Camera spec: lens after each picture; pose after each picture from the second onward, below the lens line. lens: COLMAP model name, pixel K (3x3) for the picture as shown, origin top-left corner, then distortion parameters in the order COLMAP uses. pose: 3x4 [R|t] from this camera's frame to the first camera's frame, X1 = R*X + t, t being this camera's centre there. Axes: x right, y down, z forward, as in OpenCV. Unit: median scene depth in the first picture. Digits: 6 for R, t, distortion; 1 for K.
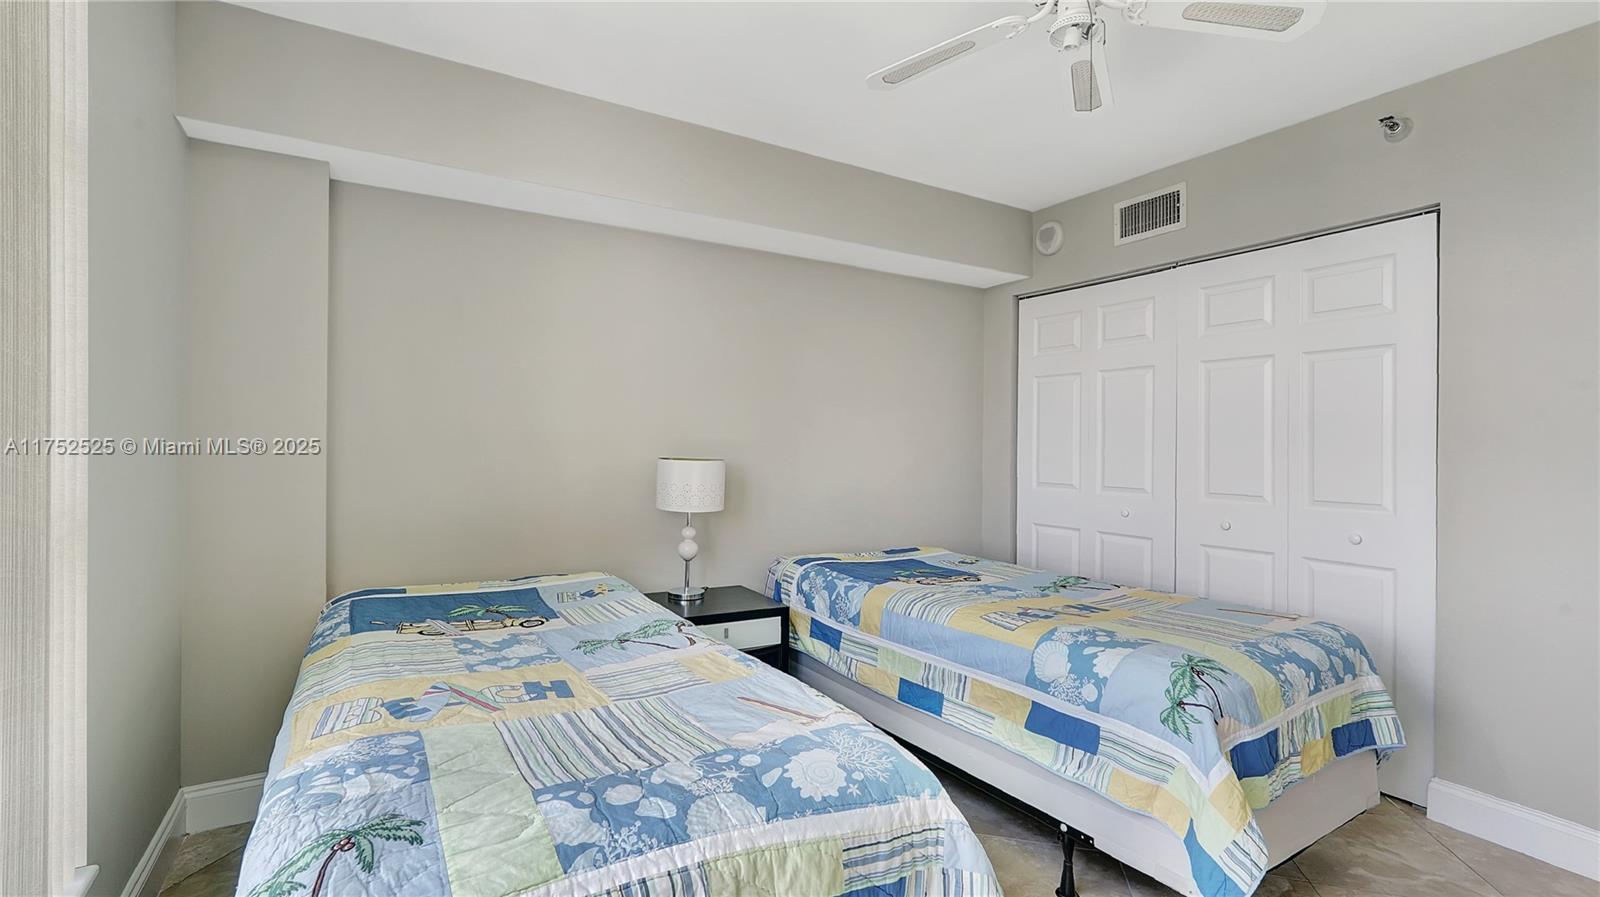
lens RADIAL K [[711.5, 0, 804.5], [0, 711.5, 449.8], [0, 0, 1]] dist [-0.013991, 0.004023]
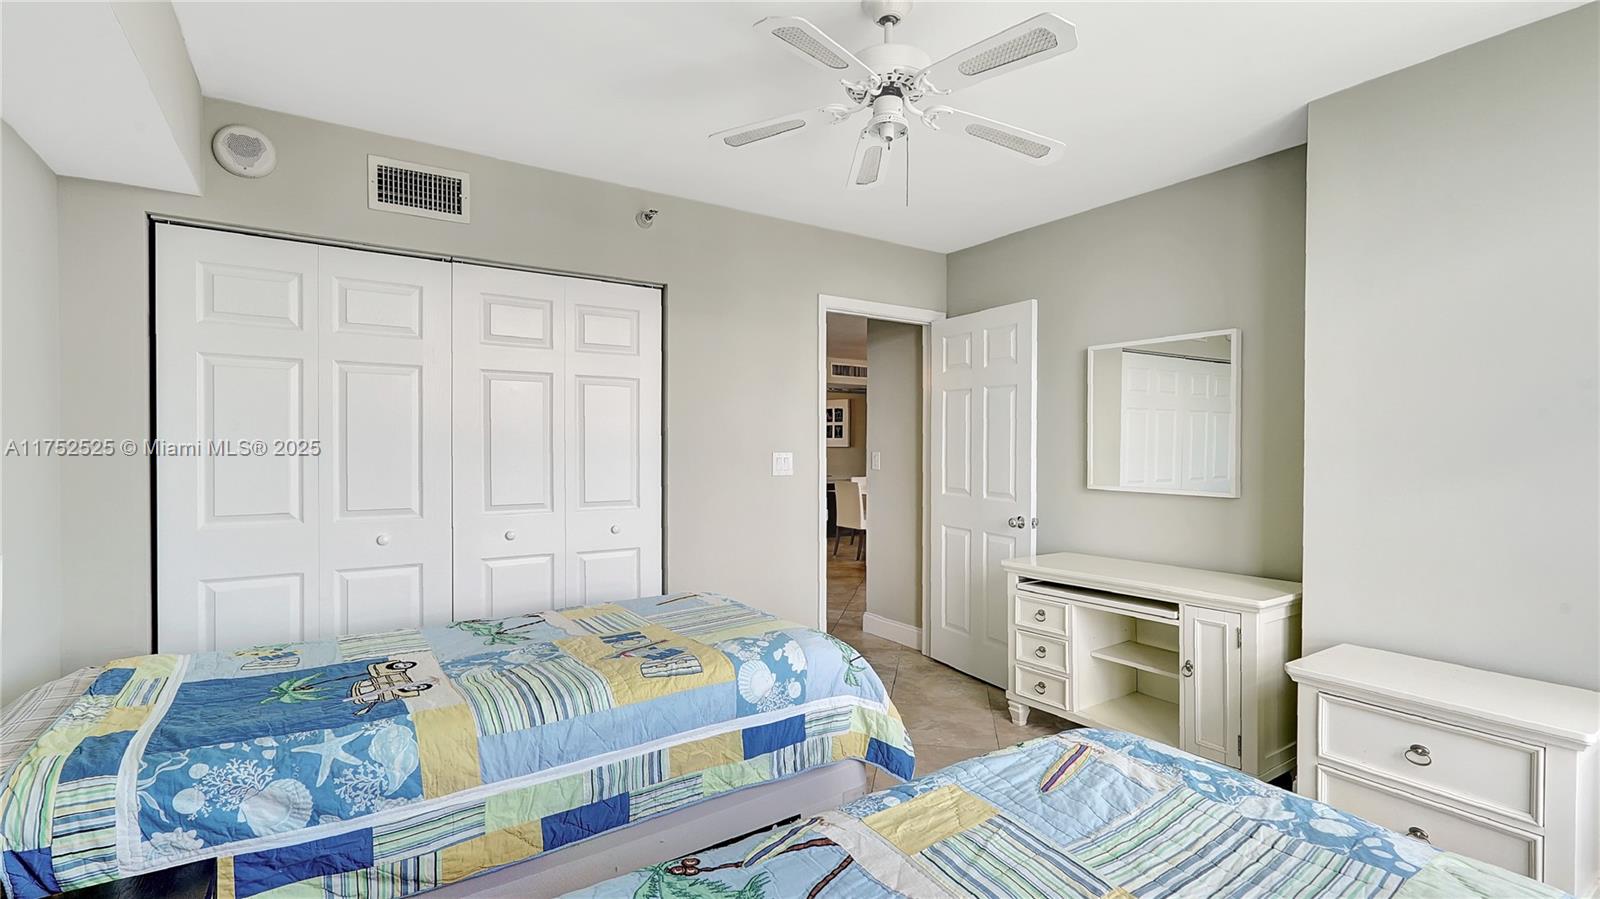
lens RADIAL K [[711.5, 0, 803.9], [0, 711.5, 447.5], [0, 0, 1]] dist [-0.013991, 0.004023]
pose [[-0.028980, -0.014172, 0.999480, -0.546483], [-0.000287, 0.999900, 0.014169, -0.043228], [-0.999580, 0.000124, -0.028981, 0.776773]]
